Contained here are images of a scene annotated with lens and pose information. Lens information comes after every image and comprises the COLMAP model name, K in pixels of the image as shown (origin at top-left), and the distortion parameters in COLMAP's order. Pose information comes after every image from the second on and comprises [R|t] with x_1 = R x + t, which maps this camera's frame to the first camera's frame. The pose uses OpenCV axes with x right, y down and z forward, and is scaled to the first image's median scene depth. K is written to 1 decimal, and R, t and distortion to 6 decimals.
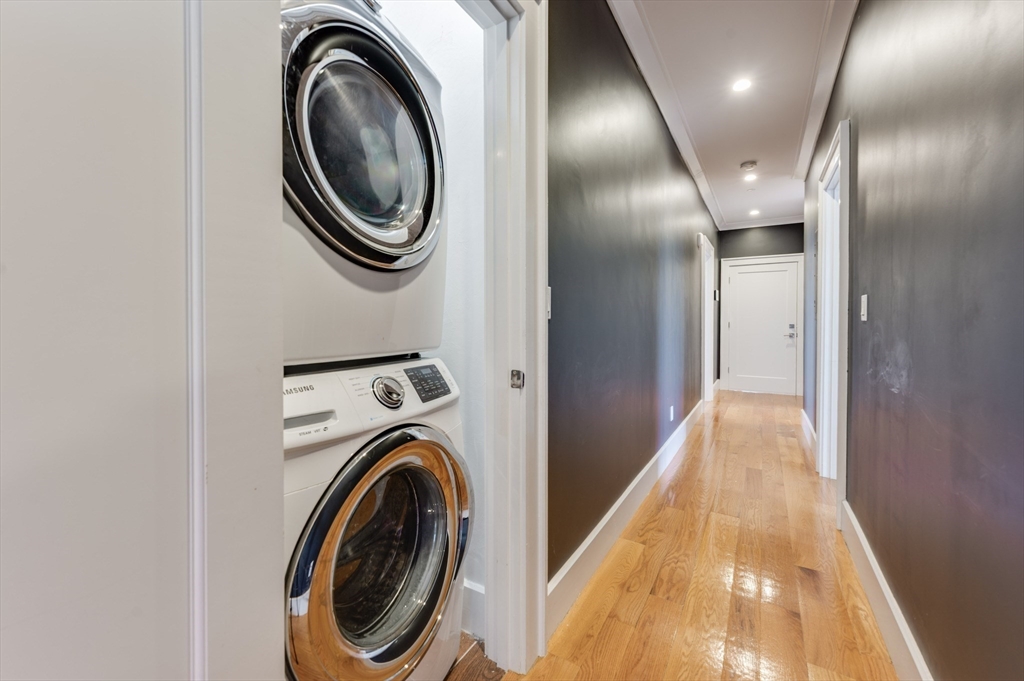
lens RADIAL K [[415.4, 0, 511.2], [0, 415.4, 332.2], [0, 0, 1]] dist [-0.002959, -0.000160]
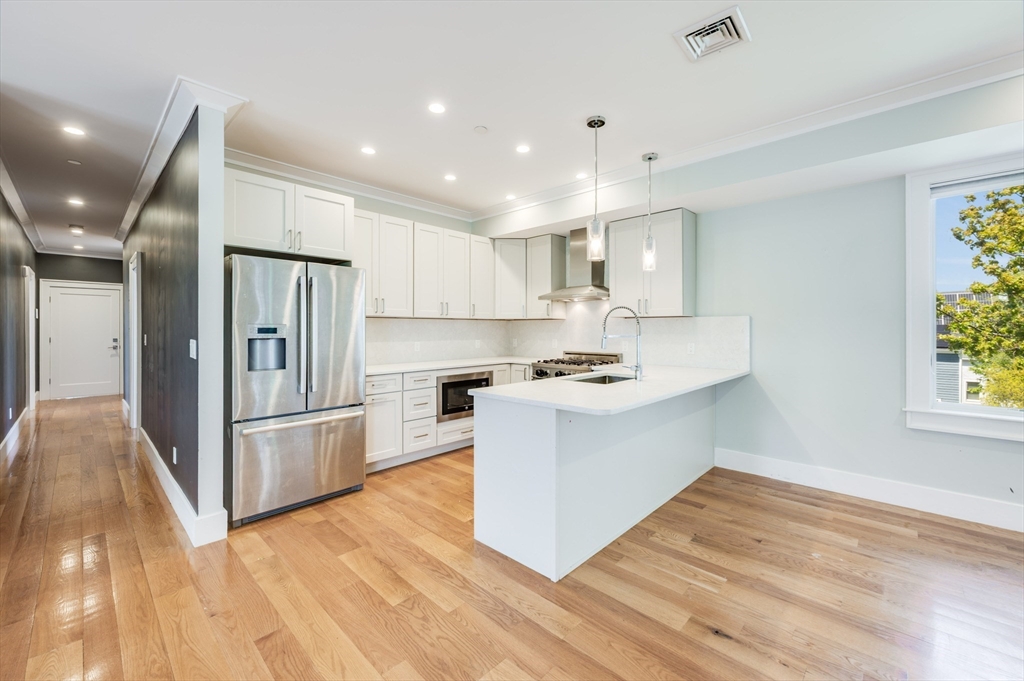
lens RADIAL K [[412.0, 0, 521.2], [0, 412.0, 326.6], [0, 0, 1]] dist [-0.001761, 0.000287]
pose [[0.201656, 0.001361, 0.979456, -0.366383], [0.011992, 0.999921, -0.003858, -0.039588], [-0.979383, 0.012523, 0.201623, -0.561994]]
